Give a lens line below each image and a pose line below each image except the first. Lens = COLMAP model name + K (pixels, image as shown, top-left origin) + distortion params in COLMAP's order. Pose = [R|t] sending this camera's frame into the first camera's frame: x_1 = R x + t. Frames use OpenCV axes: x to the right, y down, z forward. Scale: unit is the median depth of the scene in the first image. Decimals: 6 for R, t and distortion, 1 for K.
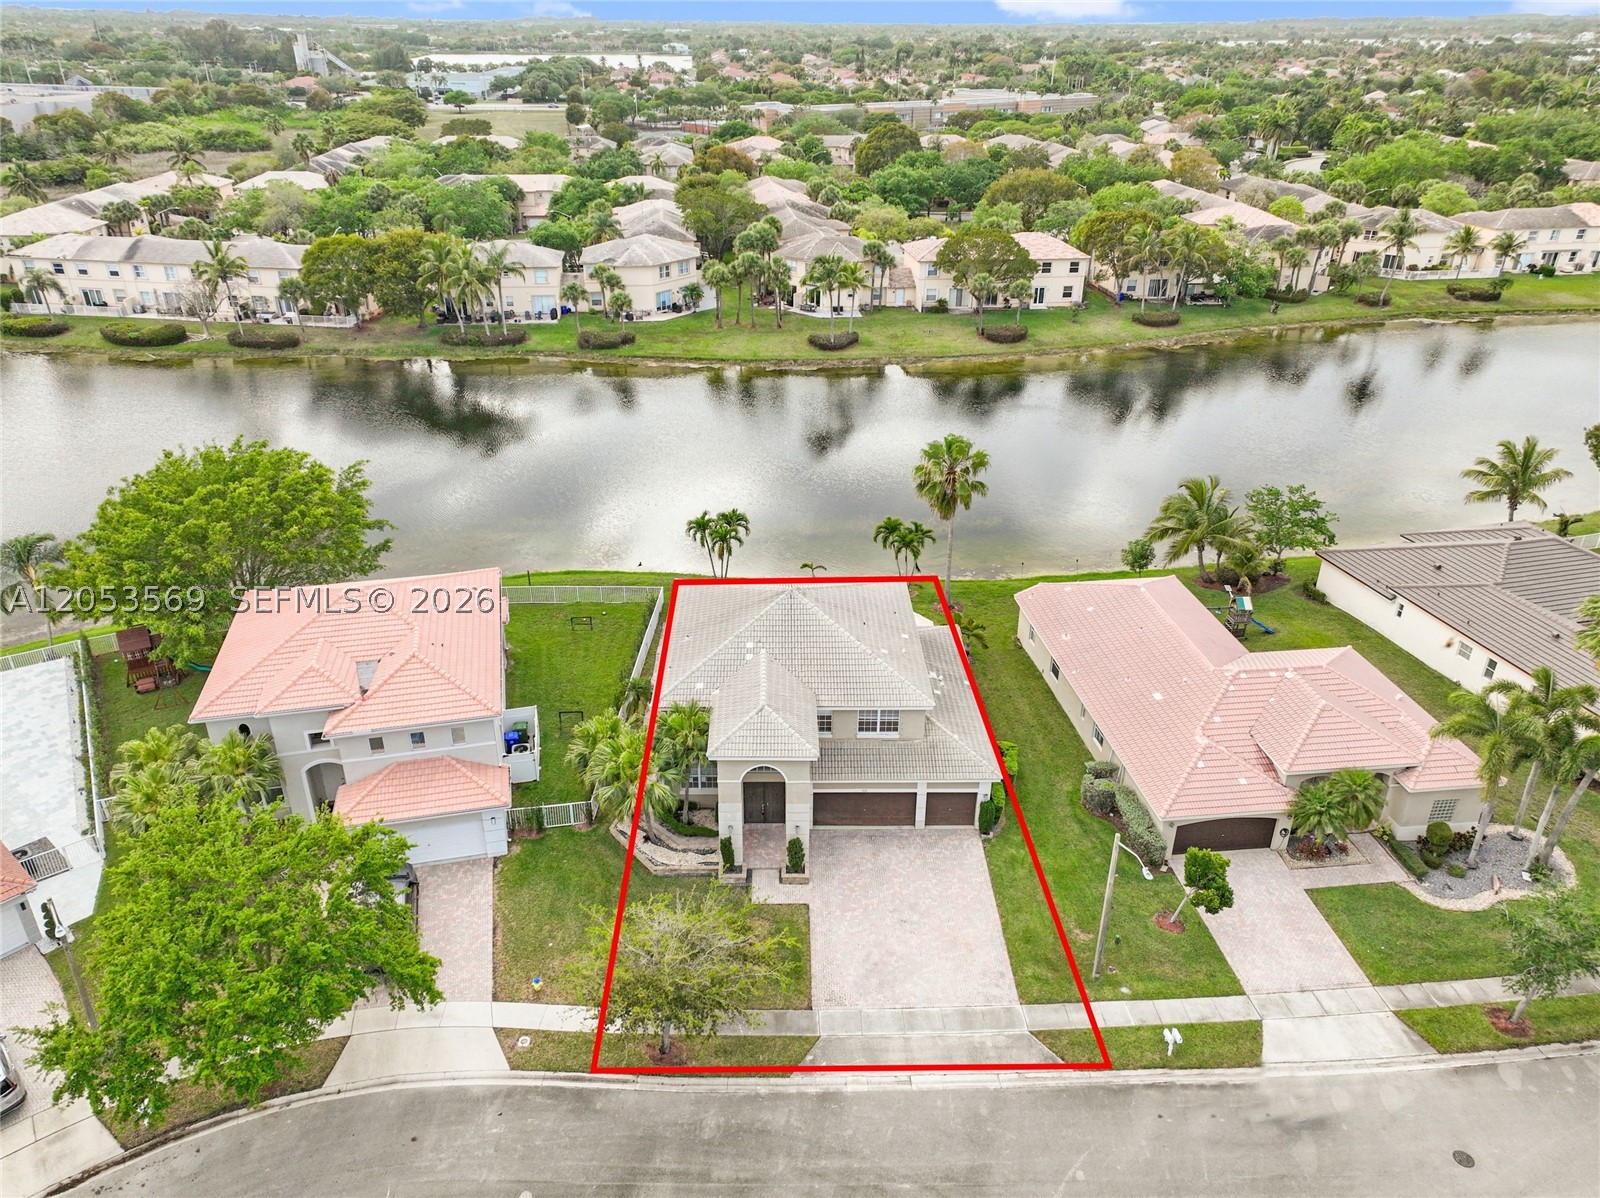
lens RADIAL K [[1122.1, 0, 800.0], [0, 1122.1, 599.0], [0, 0, 1]] dist [0.018016, 0.024863]
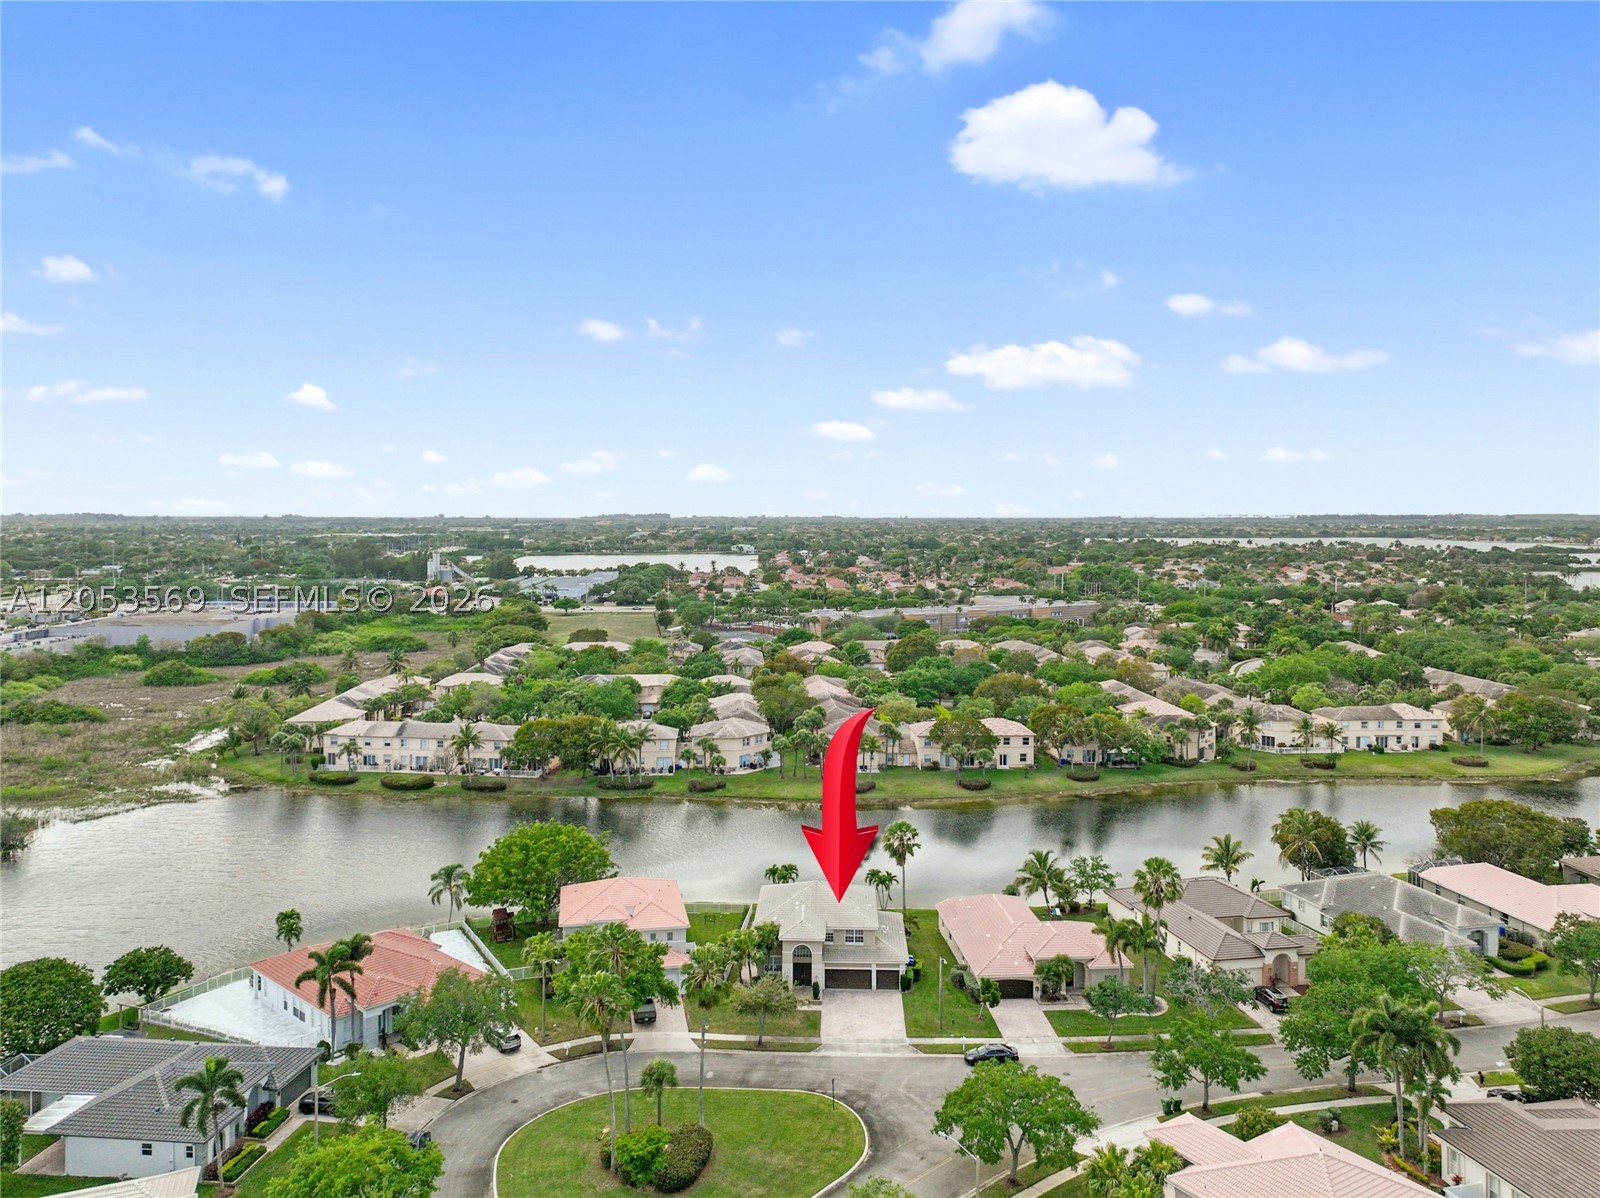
lens RADIAL K [[1211.3, 0, 799.7], [0, 1211.3, 574.6], [0, 0, 1]] dist [0.036360, -0.001389]
pose [[0.998780, -0.001967, -0.049342, 0.029334], [-0.018433, 0.912129, -0.409488, 0.158524], [0.045811, 0.409898, 0.910980, -0.536599]]
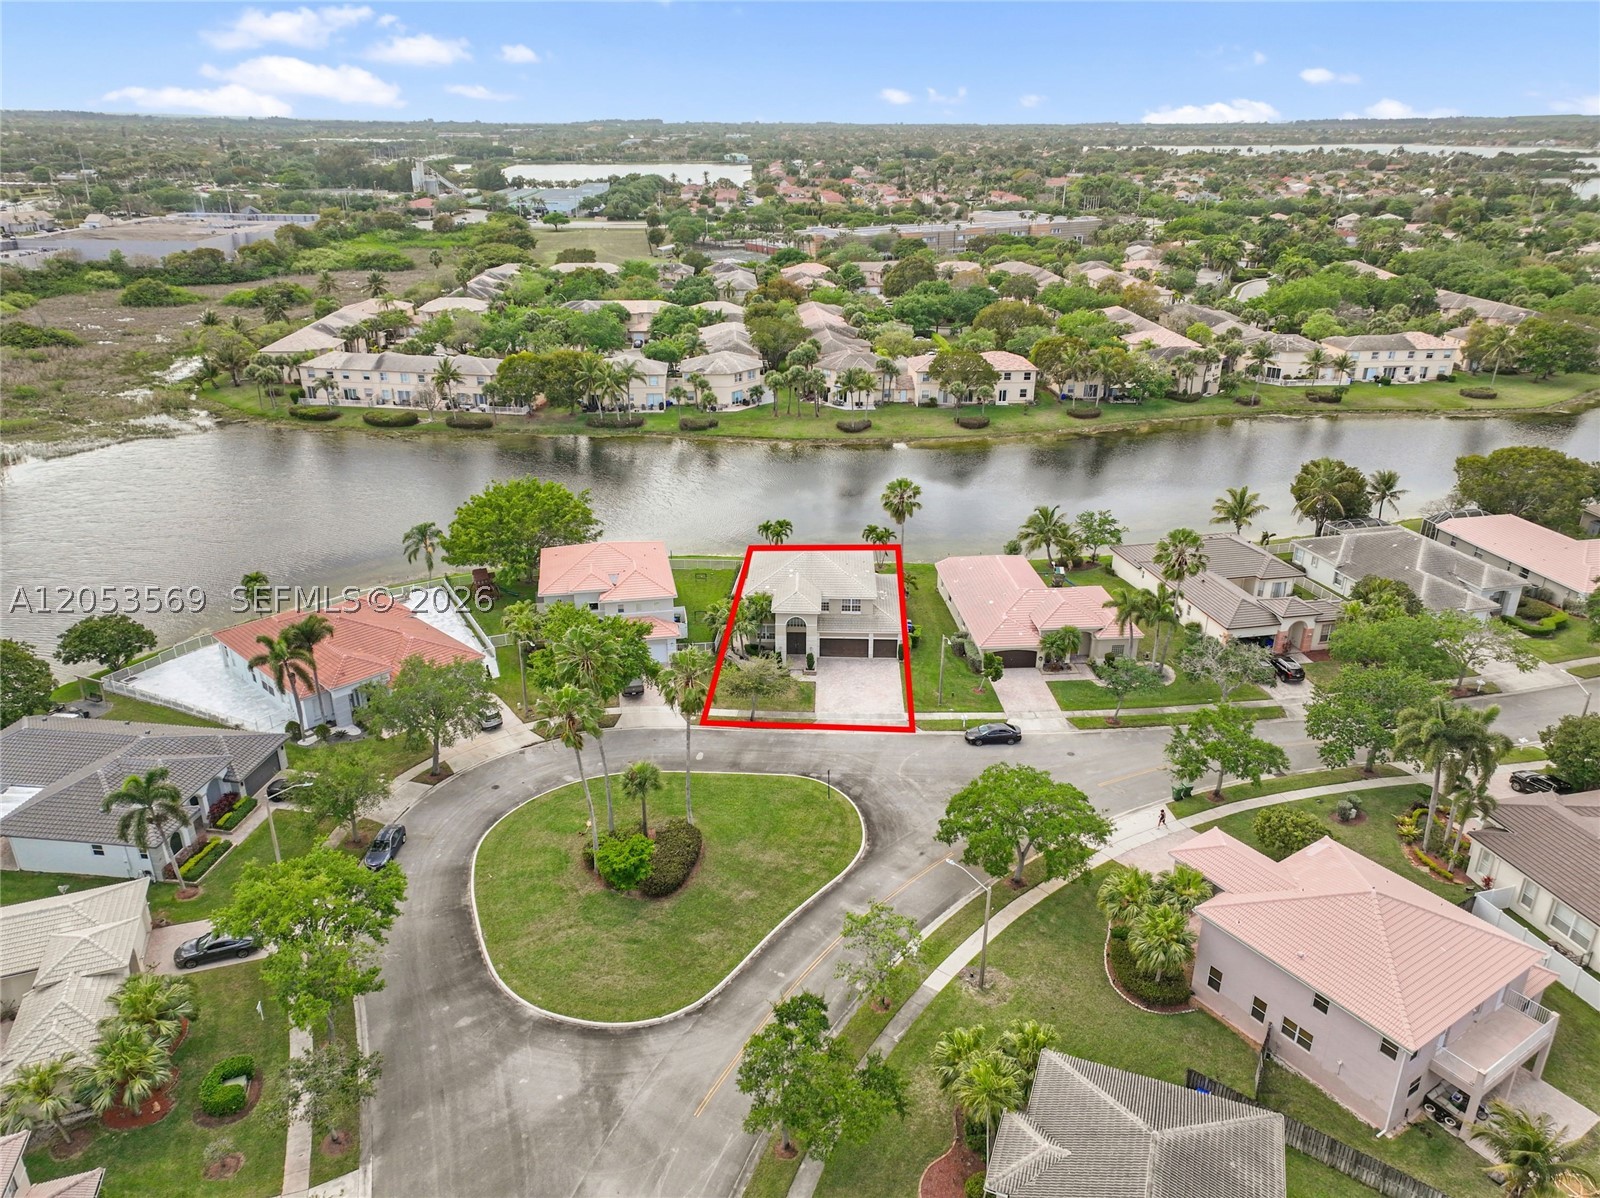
lens RADIAL K [[1122.1, 0, 800.0], [0, 1122.1, 599.0], [0, 0, 1]] dist [0.018016, 0.024863]
pose [[0.999017, 0.015088, -0.041673, 0.021972], [-0.017972, 0.997404, -0.069725, 0.087702], [0.040513, 0.070406, 0.996695, -0.398068]]
